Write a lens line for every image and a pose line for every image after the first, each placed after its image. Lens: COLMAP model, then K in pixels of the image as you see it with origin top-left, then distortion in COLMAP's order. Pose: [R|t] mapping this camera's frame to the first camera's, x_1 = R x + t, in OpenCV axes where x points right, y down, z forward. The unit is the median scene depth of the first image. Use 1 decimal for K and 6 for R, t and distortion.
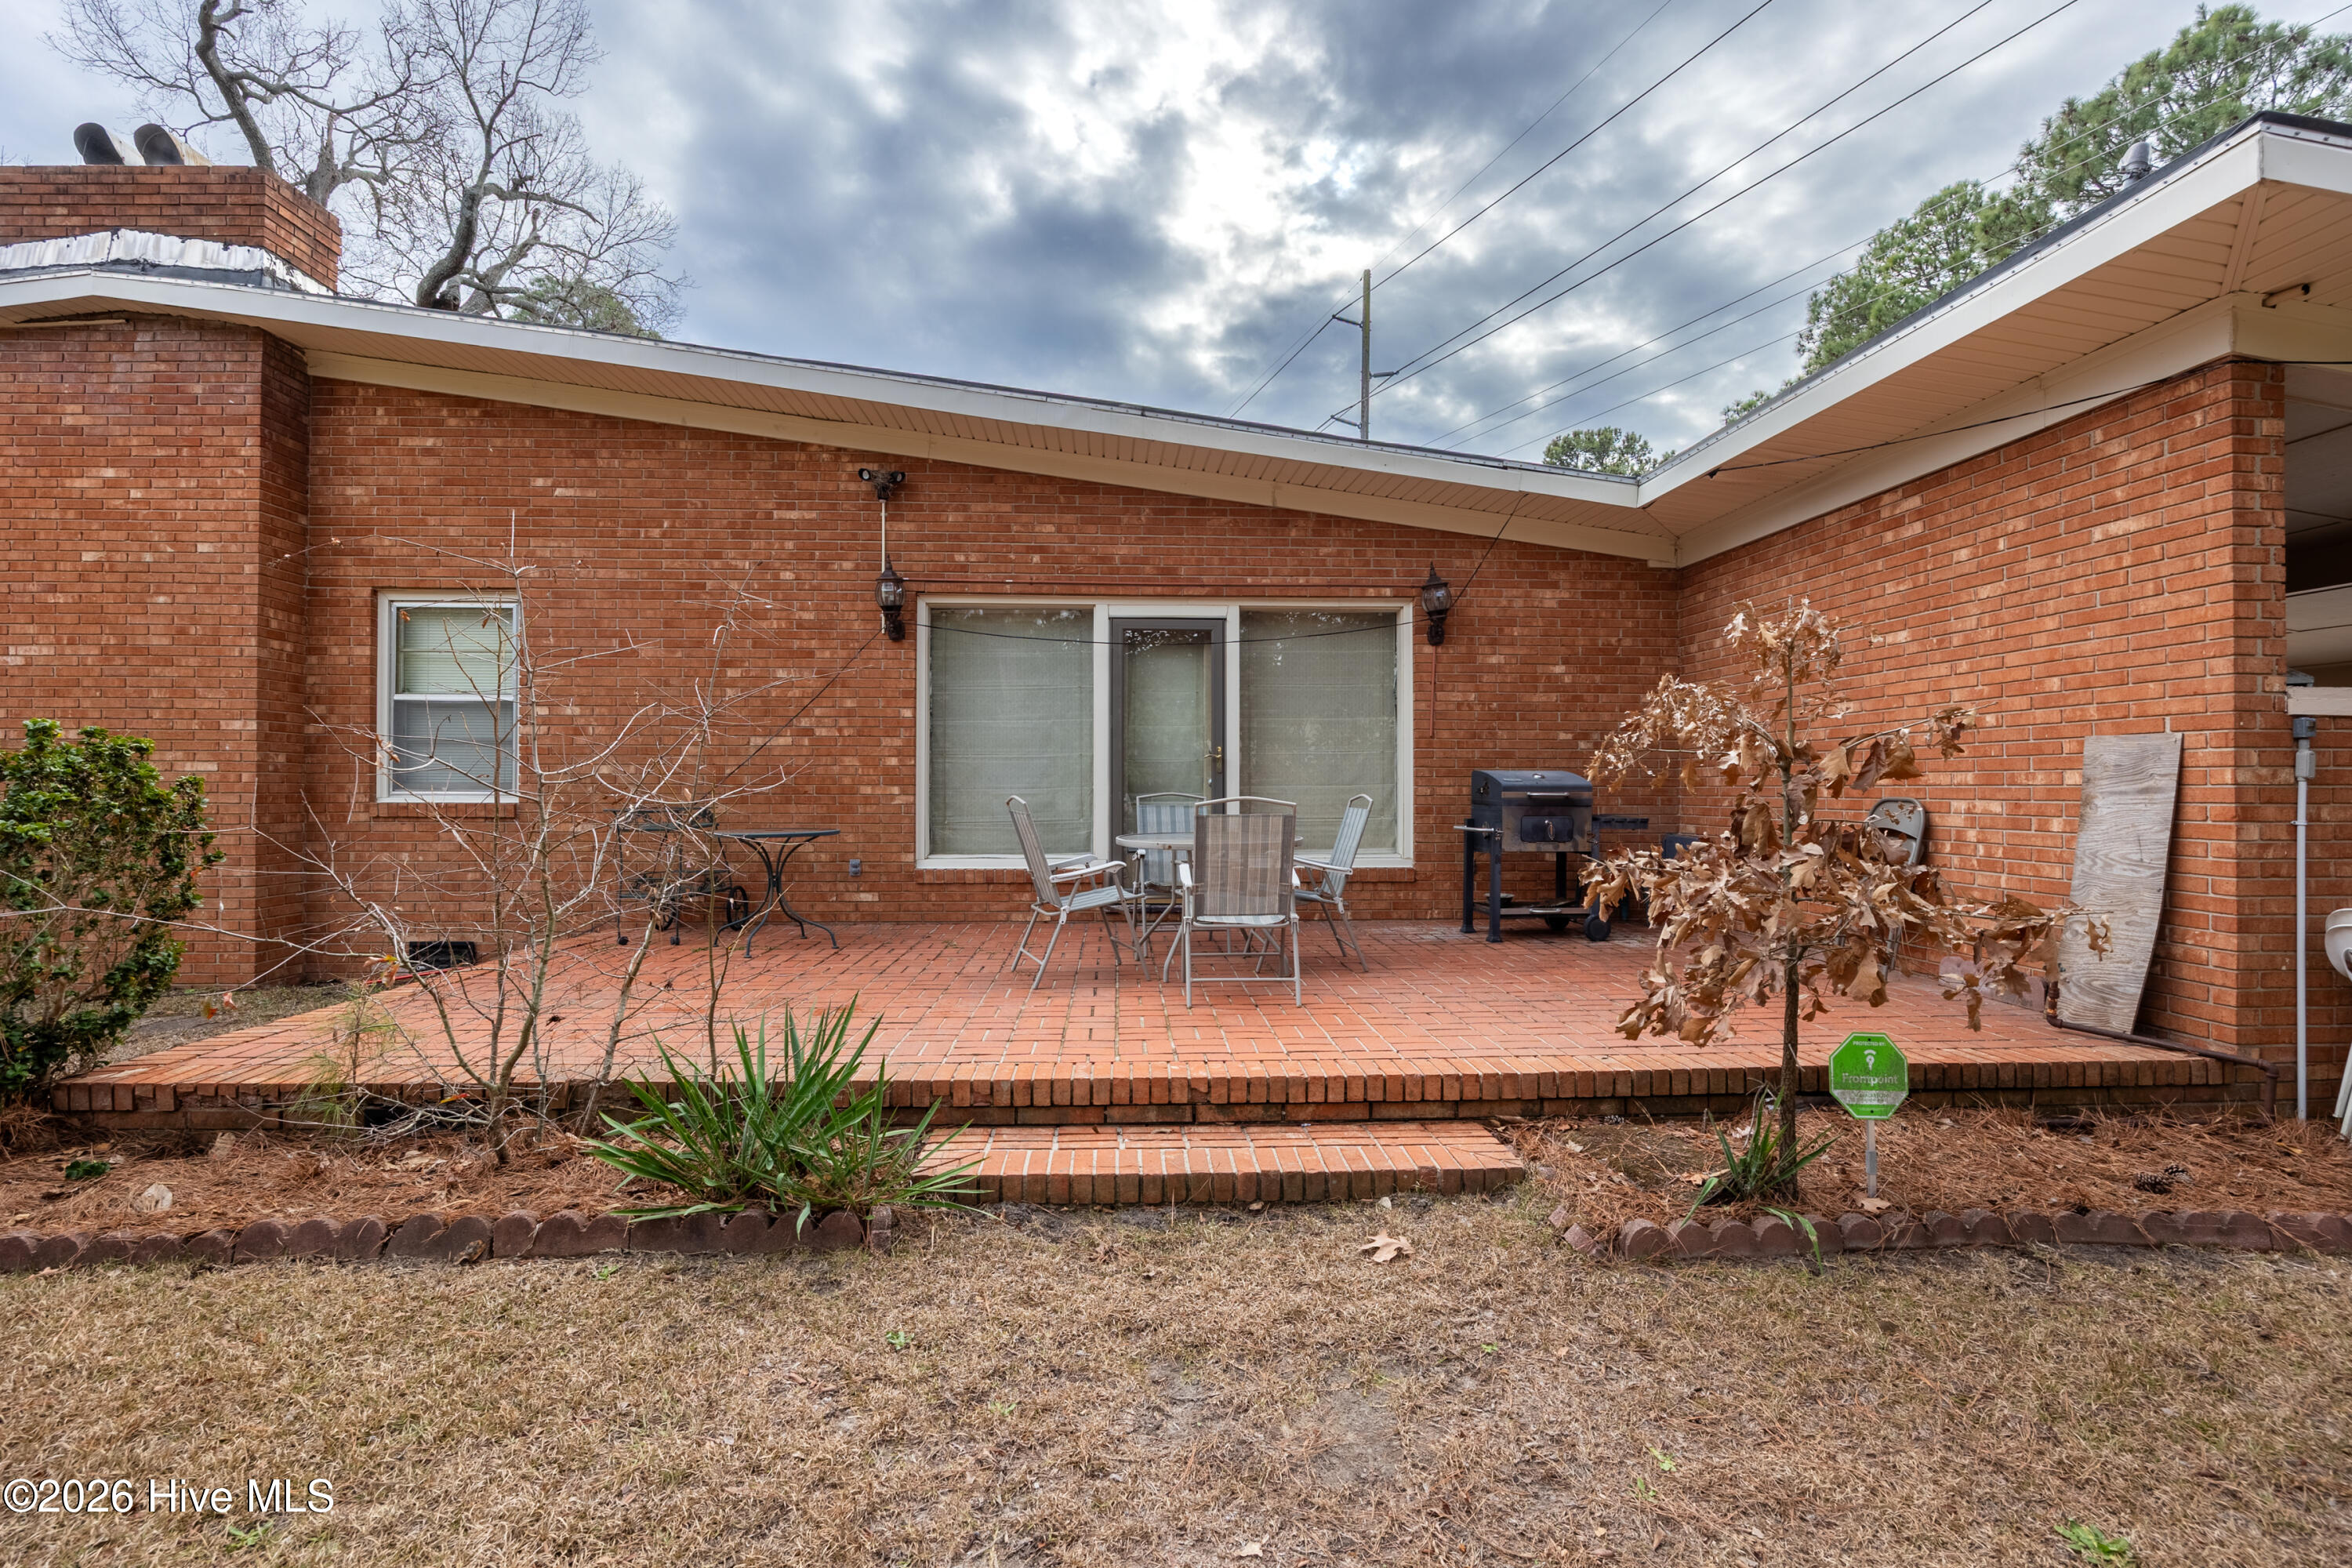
lens RADIAL K [[1031.3, 0, 1171.9], [0, 1031.3, 785.1], [0, 0, 1]] dist [-0.018415, 0.000162]
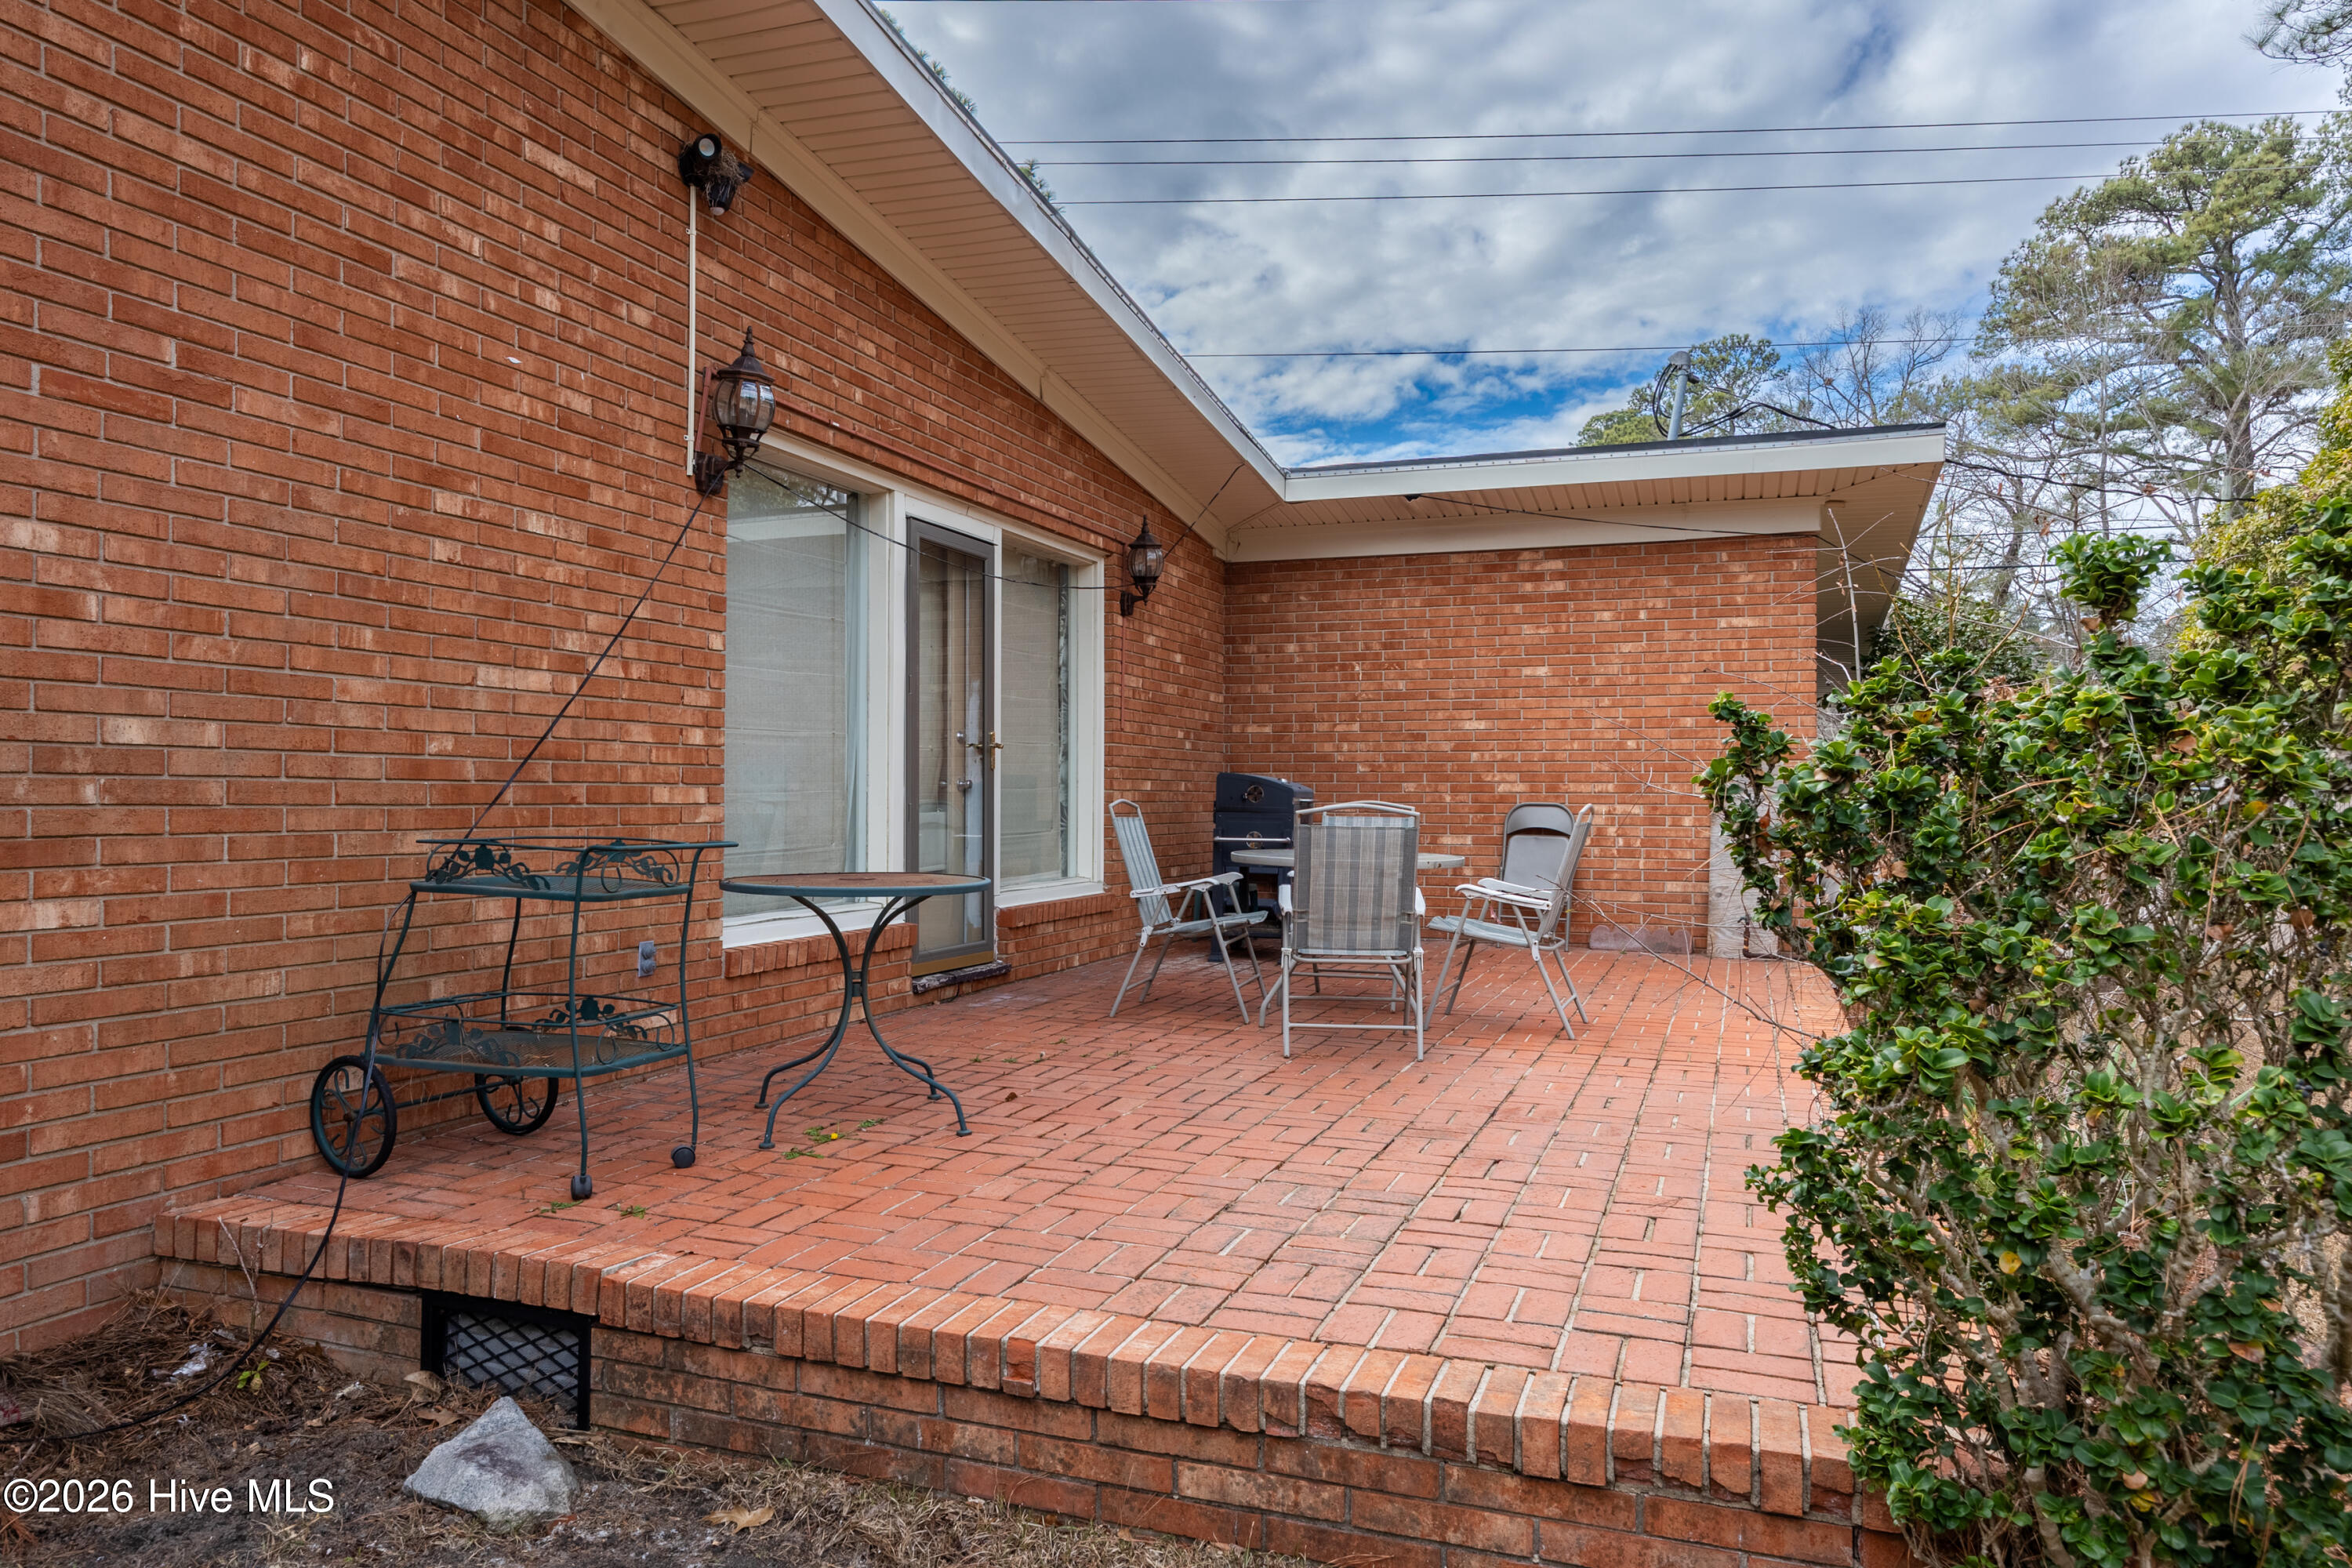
lens RADIAL K [[1551.5, 0, 1162.4], [0, 1551.5, 780.1], [0, 0, 1]] dist [0.004088, -0.001422]
pose [[0.398404, 0.009983, 0.917156, -0.871246], [-0.006471, 0.999946, -0.008073, 0.002437], [-0.917187, -0.002719, 0.398447, 0.500086]]
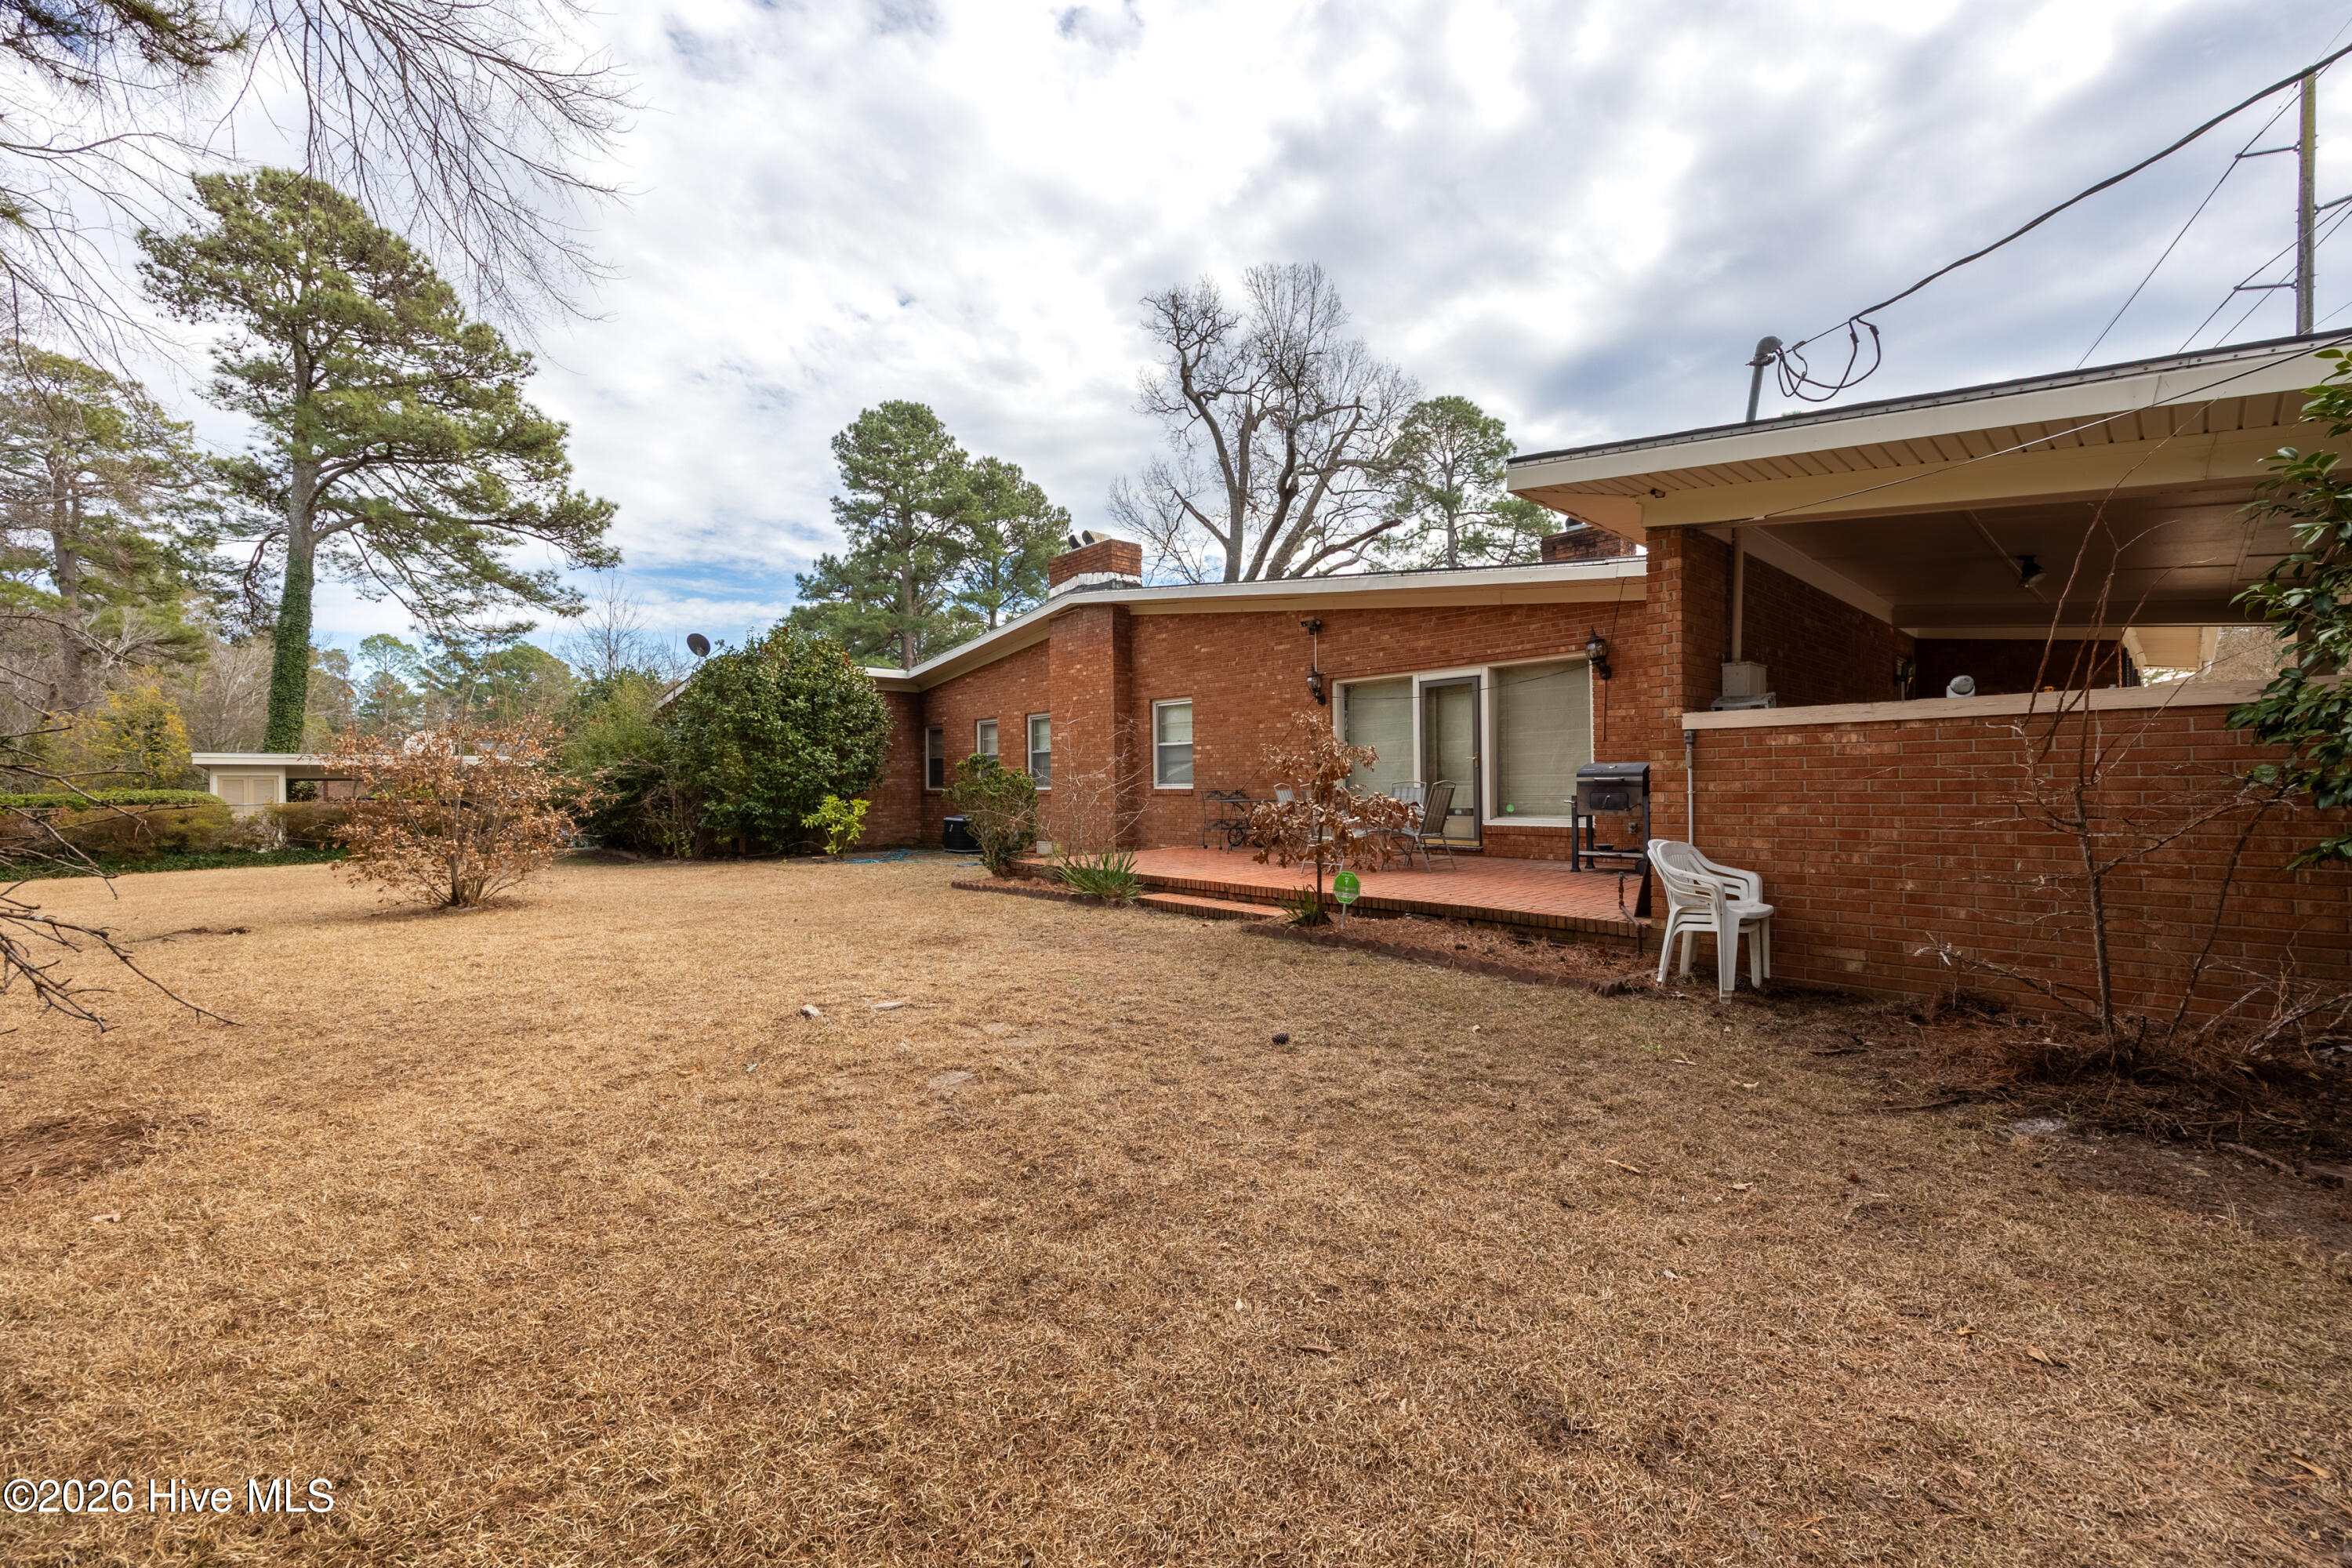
lens RADIAL K [[907.0, 0, 1178.0], [0, 907.0, 787.7], [0, 0, 1]] dist [-0.003481, 0.000521]
pose [[0.647783, -0.006266, -0.761799, 0.877442], [0.017109, 0.999834, 0.006325, 0.002555], [0.761632, -0.017131, 0.647783, -0.337681]]
